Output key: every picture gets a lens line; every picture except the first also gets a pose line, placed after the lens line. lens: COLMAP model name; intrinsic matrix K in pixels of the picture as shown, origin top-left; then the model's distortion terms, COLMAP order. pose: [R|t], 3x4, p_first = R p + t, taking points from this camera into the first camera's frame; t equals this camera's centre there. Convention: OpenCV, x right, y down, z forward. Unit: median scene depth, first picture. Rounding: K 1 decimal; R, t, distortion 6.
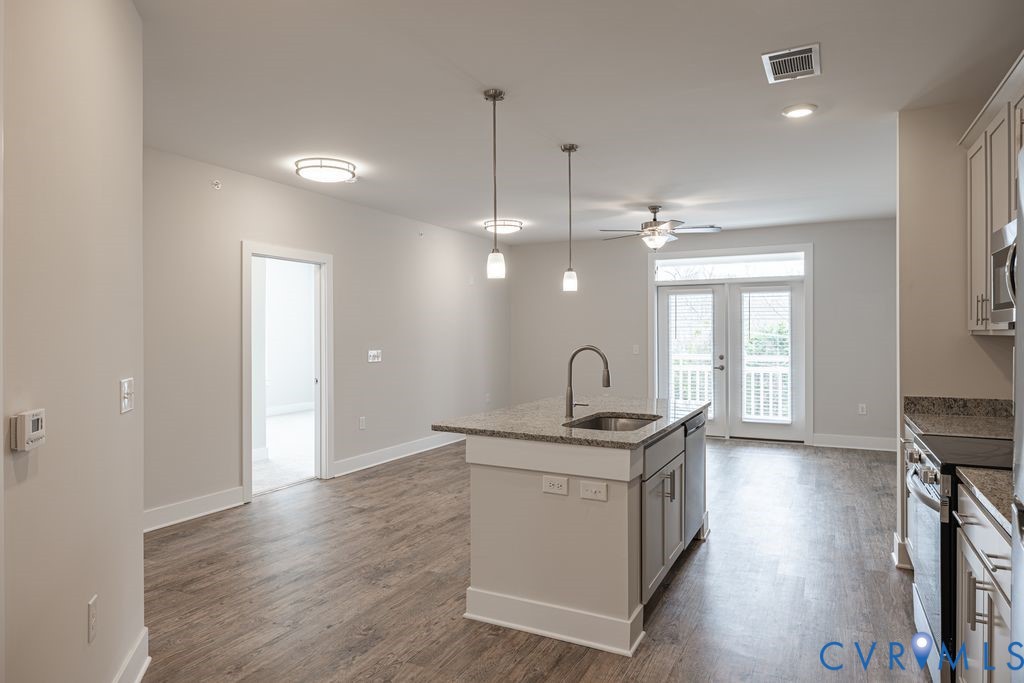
lens RADIAL K [[630.7, 0, 514.2], [0, 630.7, 336.8], [0, 0, 1]] dist [-0.000402, 0.005174]
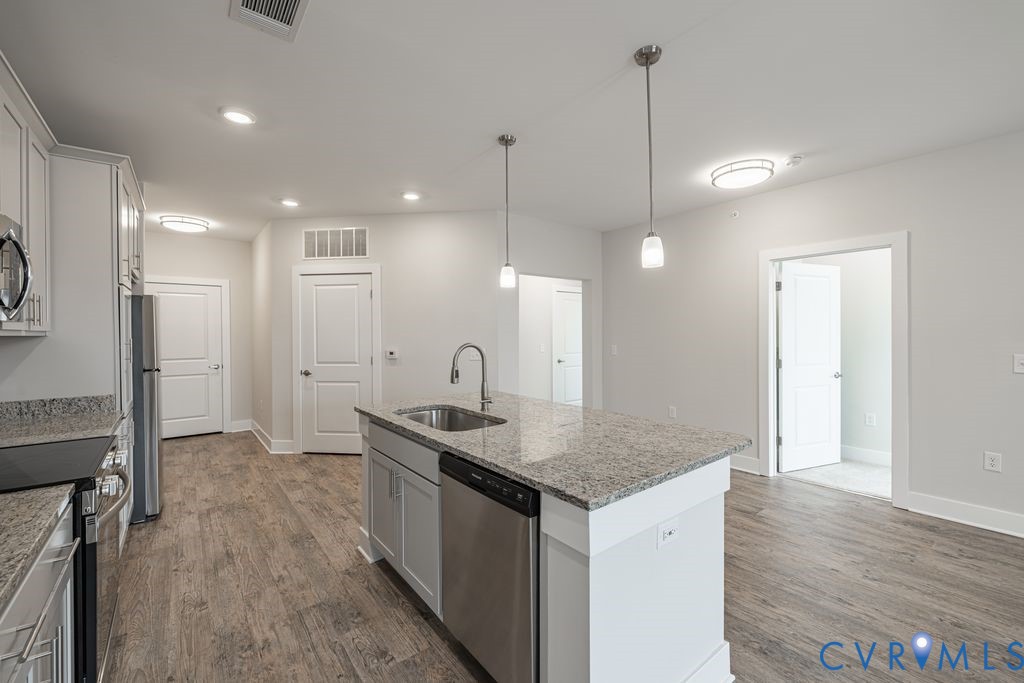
lens RADIAL K [[427.4, 0, 508.7], [0, 427.4, 336.1], [0, 0, 1]] dist [0.002646, 0.000288]
pose [[-0.431052, 0.008508, -0.902287, 0.524544], [0.002415, 0.999963, 0.008276, -0.002167], [0.902324, 0.001389, -0.431057, 0.980707]]
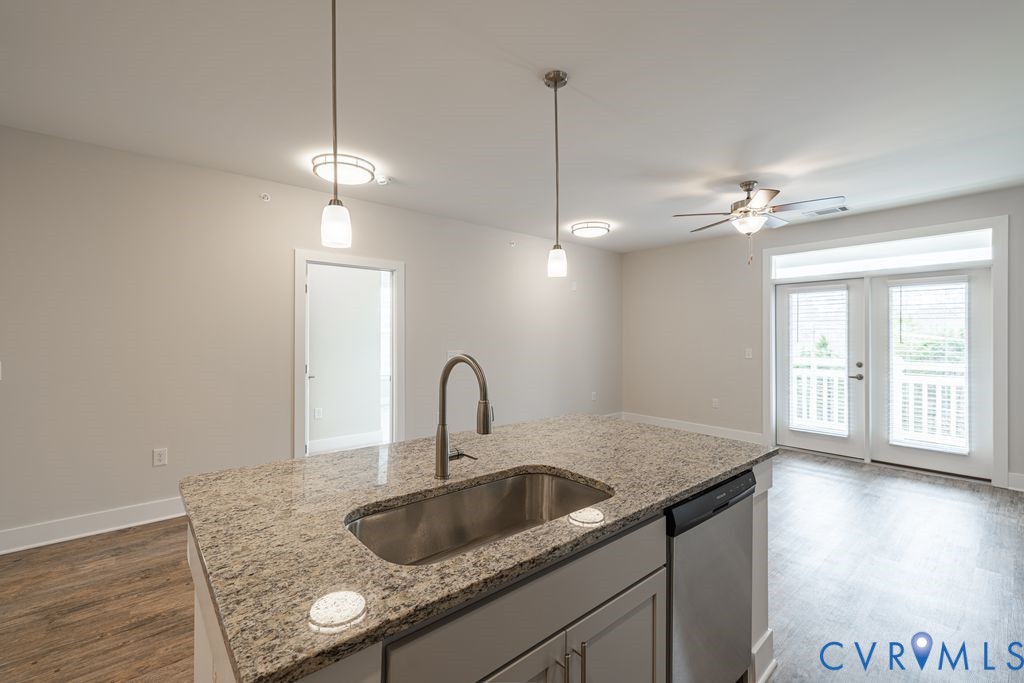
lens RADIAL K [[427.4, 0, 522.0], [0, 427.4, 340.0], [0, 0, 1]] dist [0.002646, 0.000288]
pose [[0.921469, 0.004375, -0.388427, 0.227951], [-0.003978, 0.999990, 0.001827, 0.000060], [0.388431, -0.000139, 0.921478, 0.498372]]
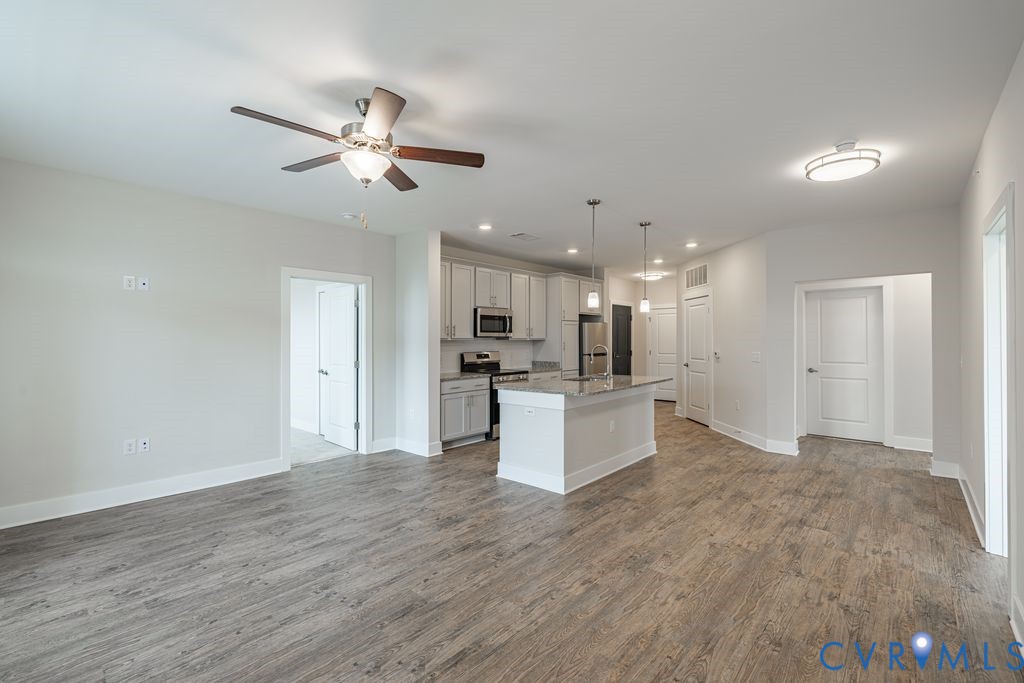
lens RADIAL K [[450.5, 0, 513.5], [0, 450.5, 338.4], [0, 0, 1]] dist [-0.008109, 0.002448]
pose [[-0.967240, 0.004504, 0.253822, 0.009494], [0.004999, 0.999987, 0.001304, -0.007549], [-0.253813, 0.002530, -0.967250, 1.821533]]
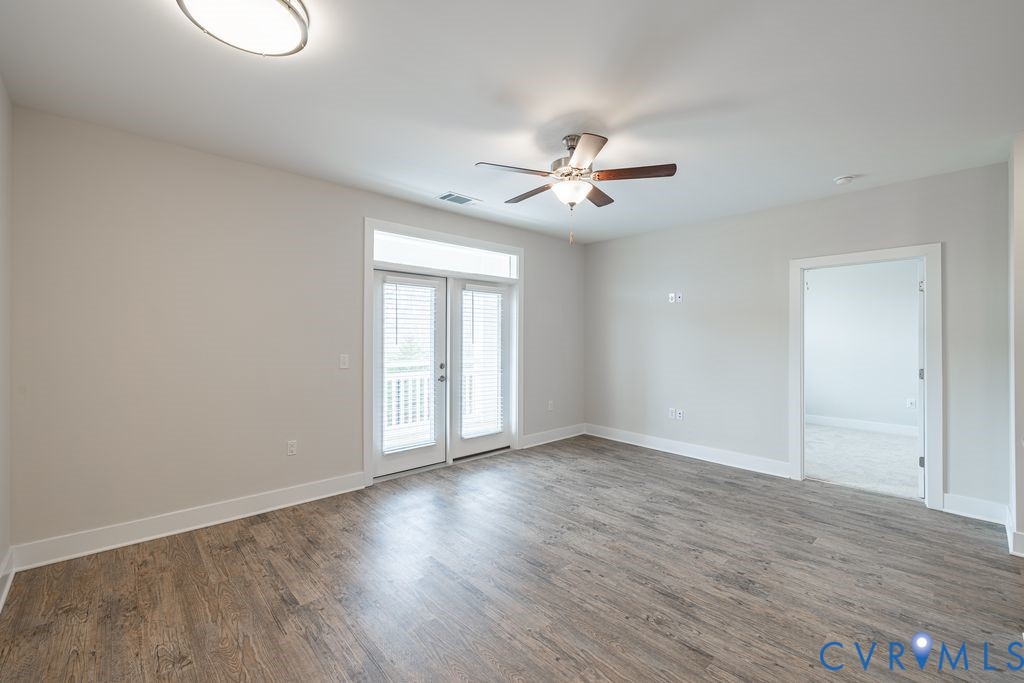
lens RADIAL K [[427.4, 0, 509.2], [0, 427.4, 336.2], [0, 0, 1]] dist [0.002646, 0.000288]
pose [[0.355051, 0.008848, 0.934805, -0.278182], [0.000974, 0.999951, -0.009835, -0.001456], [-0.934846, 0.004403, 0.355025, 1.233380]]
